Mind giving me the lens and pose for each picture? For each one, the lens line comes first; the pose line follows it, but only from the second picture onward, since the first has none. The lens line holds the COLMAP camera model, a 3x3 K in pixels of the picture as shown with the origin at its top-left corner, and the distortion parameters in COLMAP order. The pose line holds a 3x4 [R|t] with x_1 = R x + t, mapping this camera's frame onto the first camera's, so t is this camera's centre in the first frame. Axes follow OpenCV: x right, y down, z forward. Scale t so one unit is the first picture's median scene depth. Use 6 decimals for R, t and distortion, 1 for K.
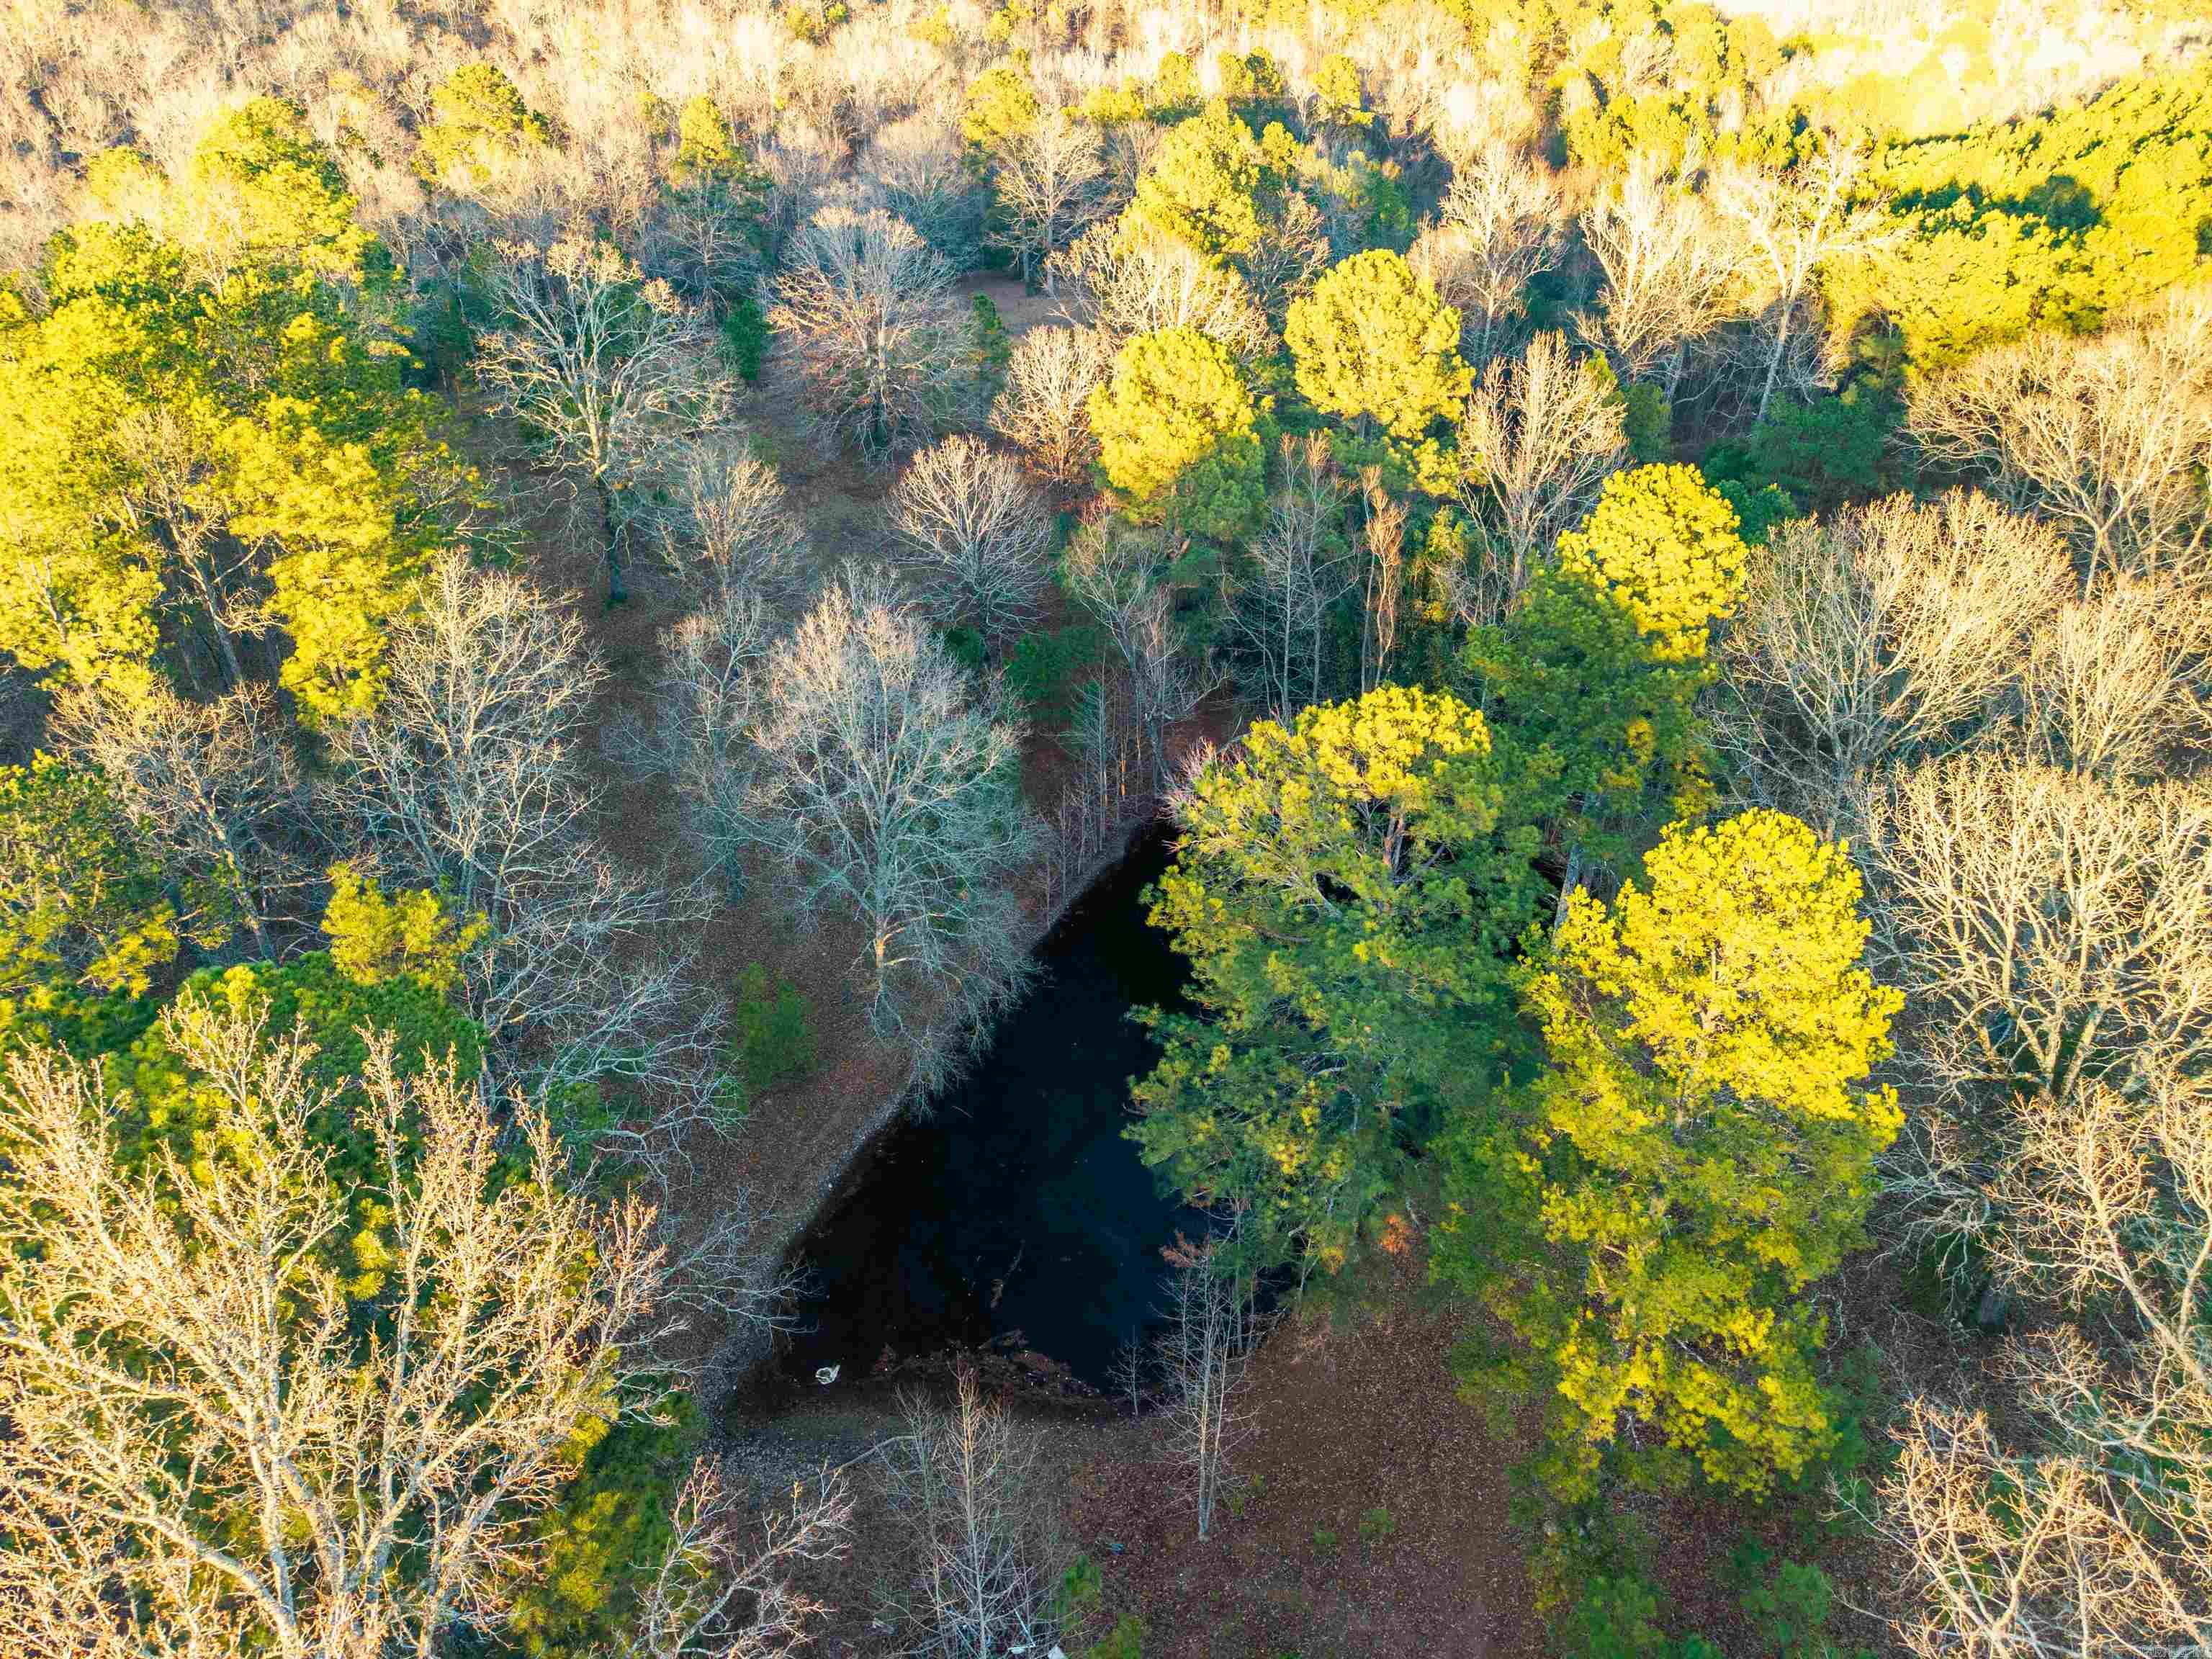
lens RADIAL K [[1477.1, 0, 1106.0], [0, 1477.1, 829.5], [0, 0, 1]] dist [-0.003233, -0.004482]
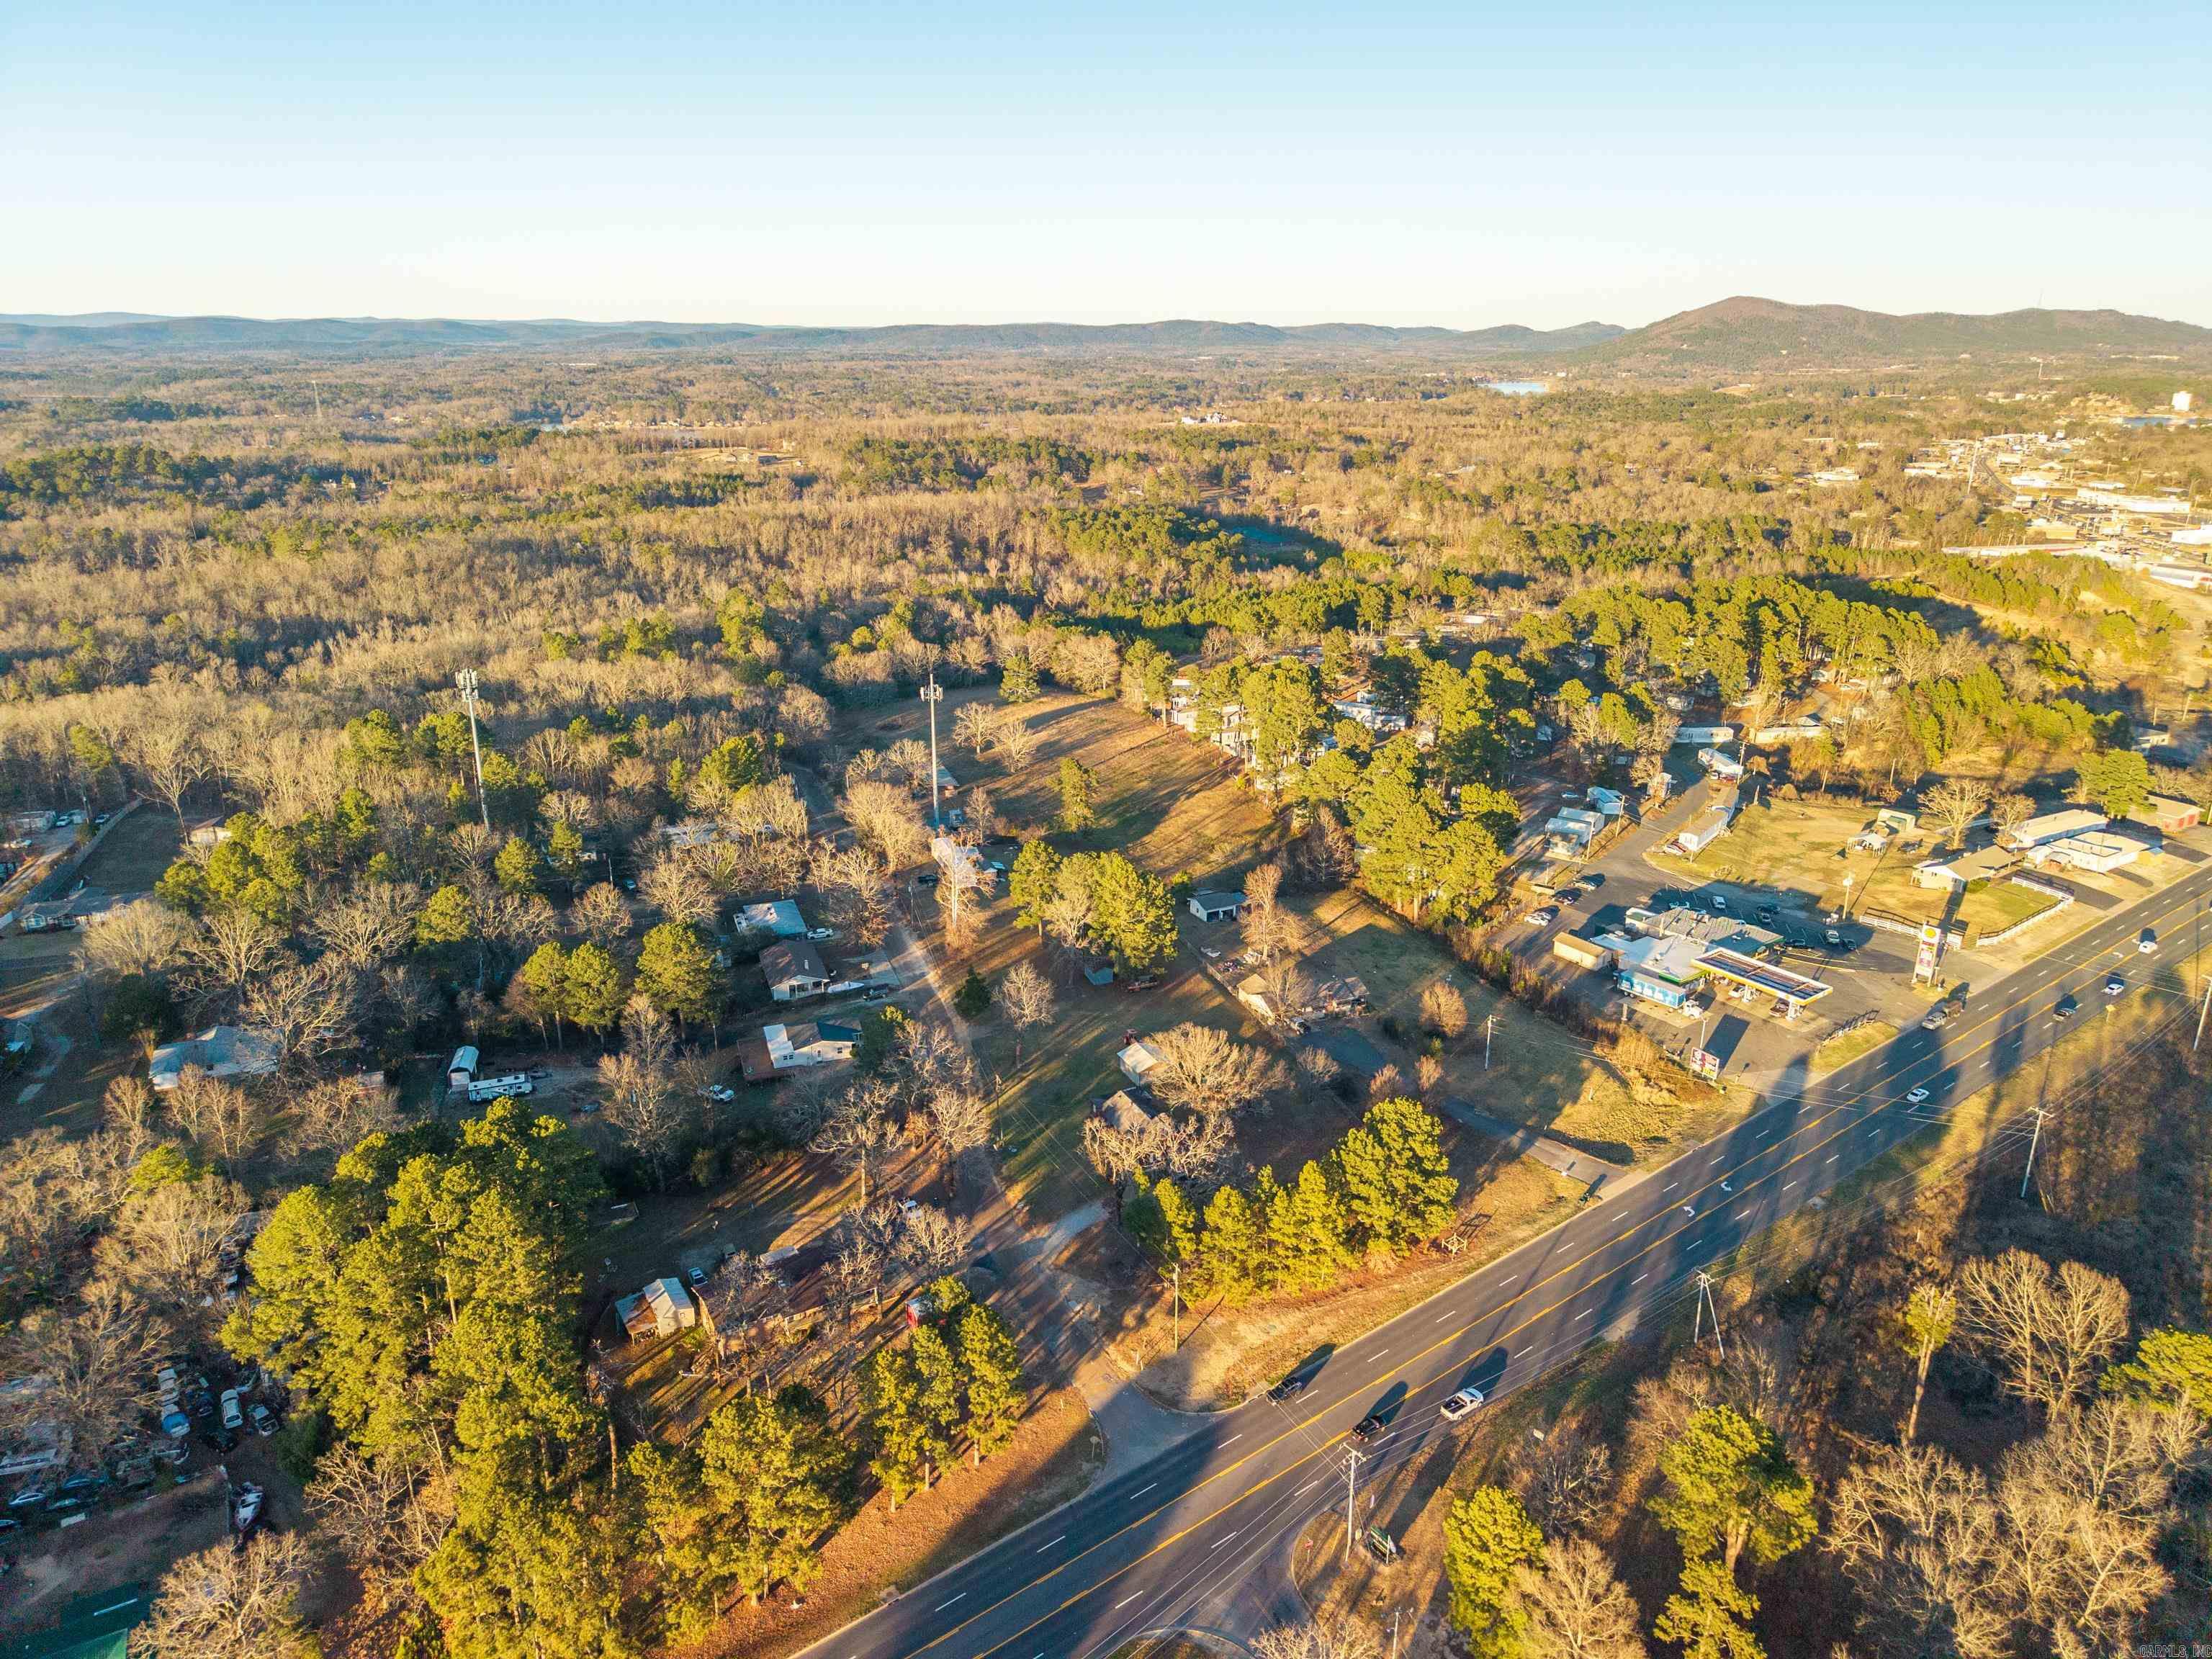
lens RADIAL K [[1478.1, 0, 1087.8], [0, 1478.1, 834.2], [0, 0, 1]] dist [0.034866, -0.054586]
pose [[0.986182, 0.044530, -0.159571, 0.954697], [-0.084279, 0.964097, -0.251822, 0.975713], [0.142629, 0.261790, 0.954528, -2.261103]]
